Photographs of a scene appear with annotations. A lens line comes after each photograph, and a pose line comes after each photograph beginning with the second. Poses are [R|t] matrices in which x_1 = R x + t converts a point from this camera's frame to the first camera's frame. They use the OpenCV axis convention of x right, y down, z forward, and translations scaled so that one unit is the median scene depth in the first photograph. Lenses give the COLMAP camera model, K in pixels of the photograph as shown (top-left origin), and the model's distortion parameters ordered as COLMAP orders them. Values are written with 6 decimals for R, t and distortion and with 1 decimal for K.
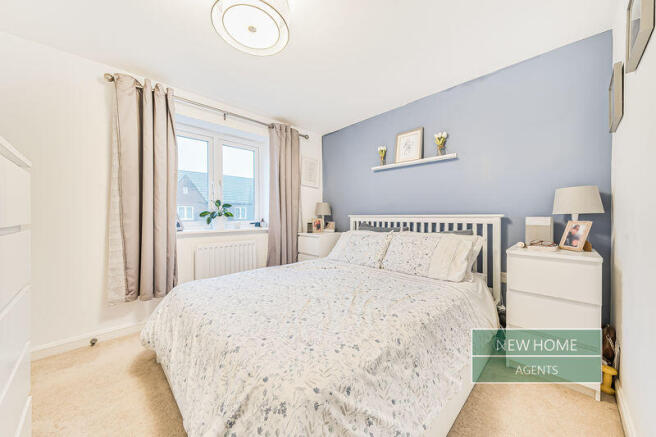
lens RADIAL K [[230.8, 0, 326.8], [0, 230.8, 227.7], [0, 0, 1]] dist [-0.001141, -0.000060]
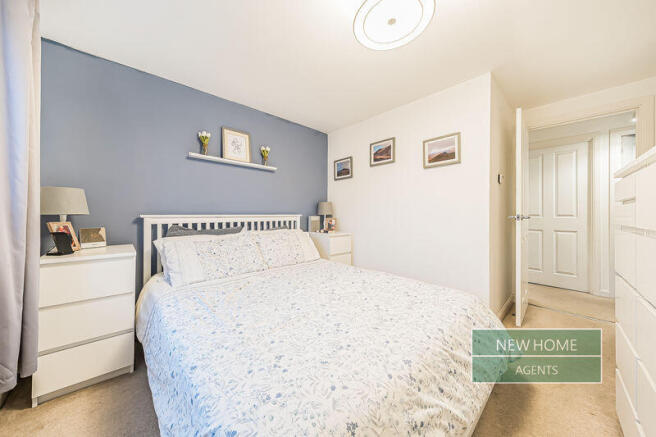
lens RADIAL K [[224.2, 0, 325.5], [0, 224.2, 218.5], [0, 0, 1]] dist [0.000964, -0.000072]
pose [[-0.031066, -0.009668, 0.999471, -0.665567], [0.055098, 0.998416, 0.011371, -0.031881], [-0.997998, 0.055422, -0.030485, 0.709021]]
